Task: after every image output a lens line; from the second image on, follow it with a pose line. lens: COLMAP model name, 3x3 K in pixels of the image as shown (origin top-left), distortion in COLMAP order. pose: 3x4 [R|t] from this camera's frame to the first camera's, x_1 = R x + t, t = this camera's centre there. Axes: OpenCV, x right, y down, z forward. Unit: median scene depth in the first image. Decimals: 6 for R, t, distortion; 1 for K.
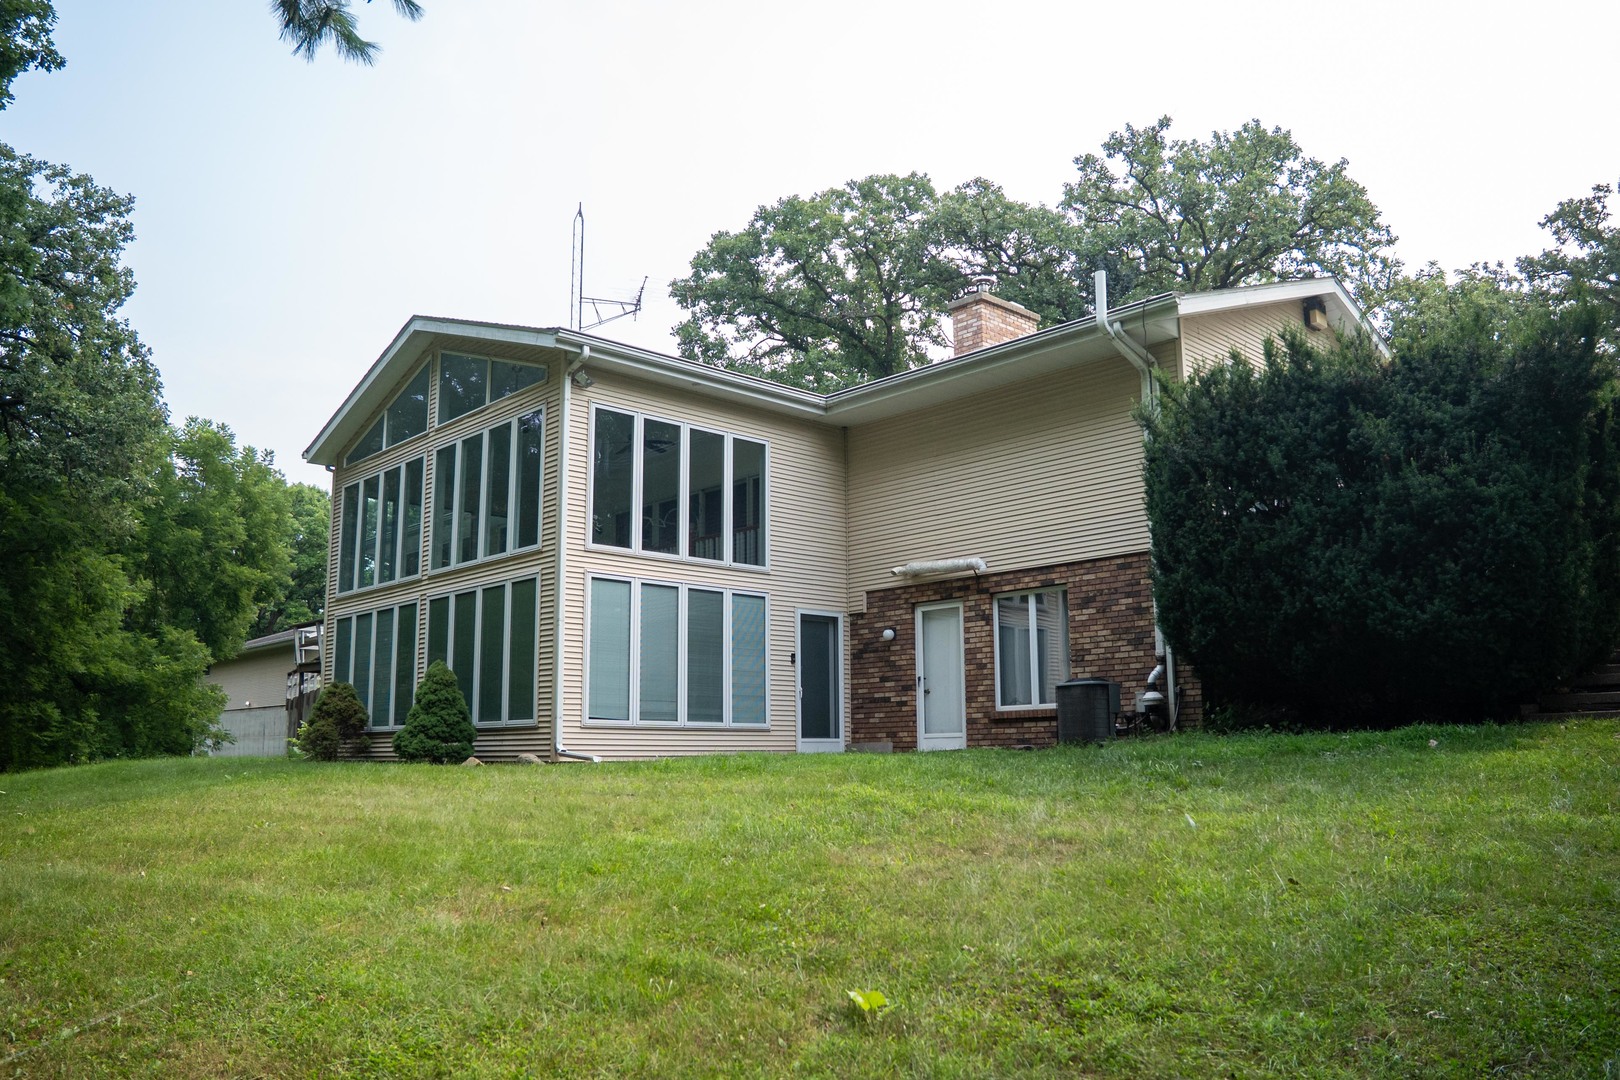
lens RADIAL K [[1232.8, 0, 811.7], [0, 1232.8, 540.6], [0, 0, 1]] dist [-0.098284, 0.071302]
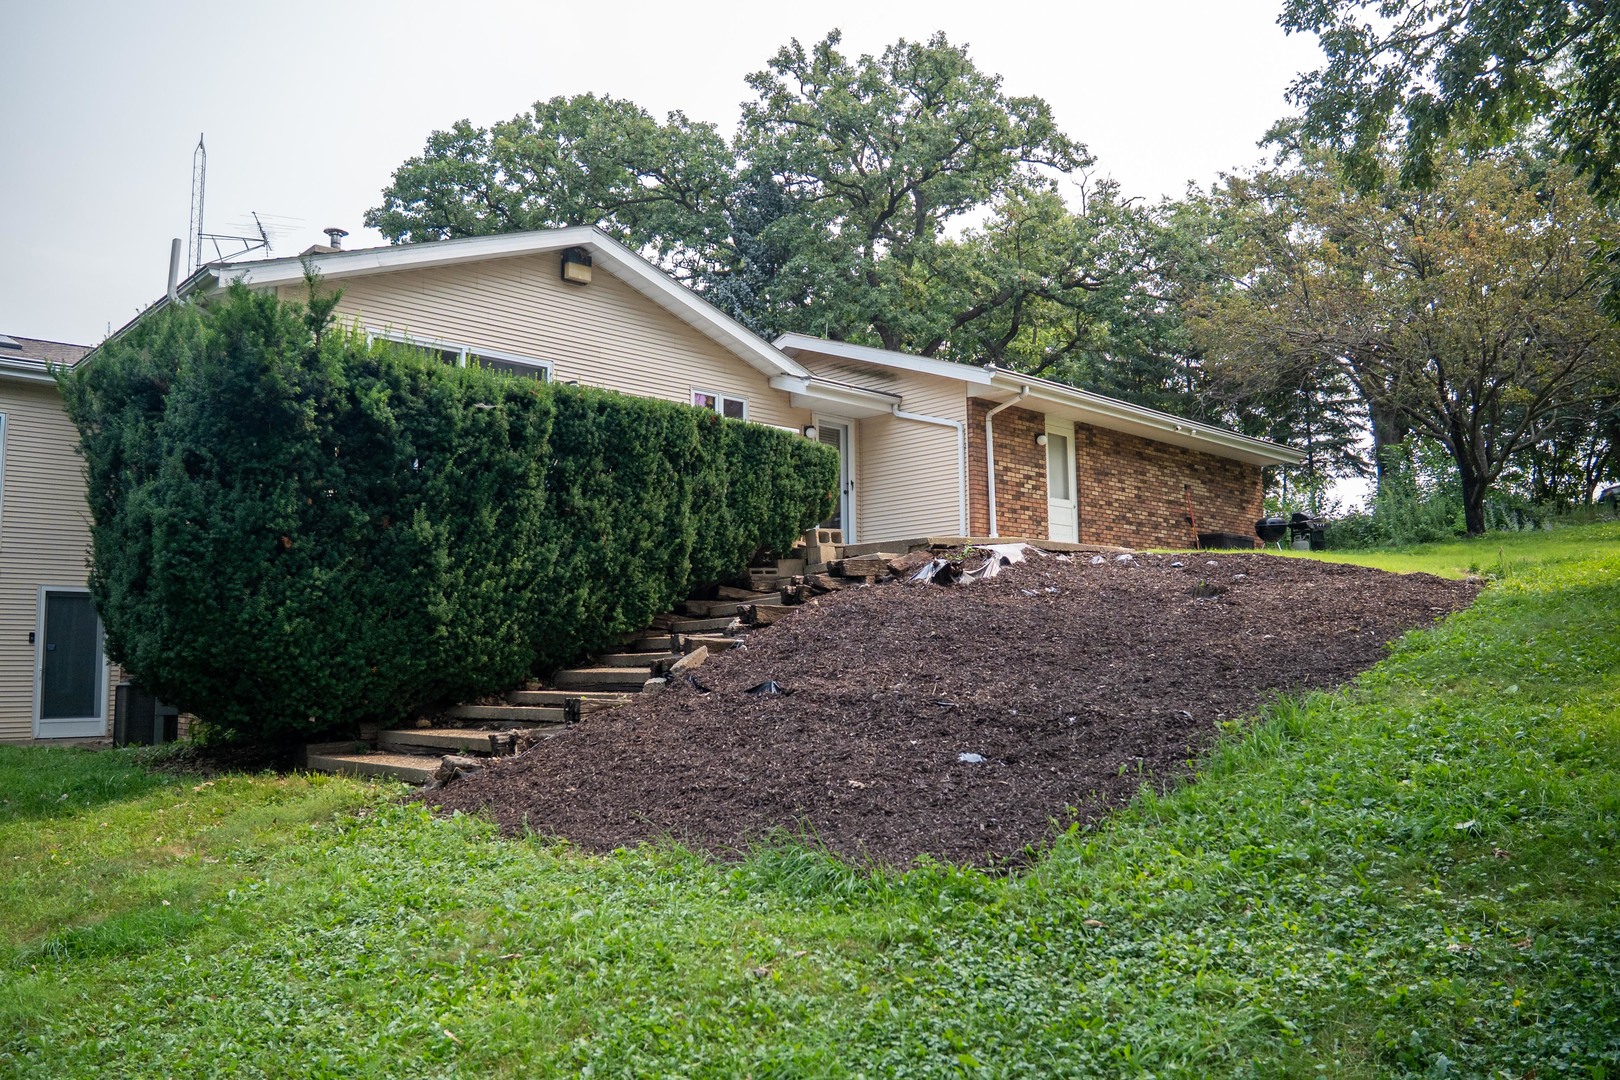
lens RADIAL K [[1232.8, 0, 807.4], [0, 1232.8, 539.5], [0, 0, 1]] dist [-0.098284, 0.071302]
pose [[0.999986, -0.003637, 0.003752, 0.261363], [0.003378, 0.997752, 0.066932, -0.018223], [-0.003987, -0.066918, 0.997751, 0.032881]]
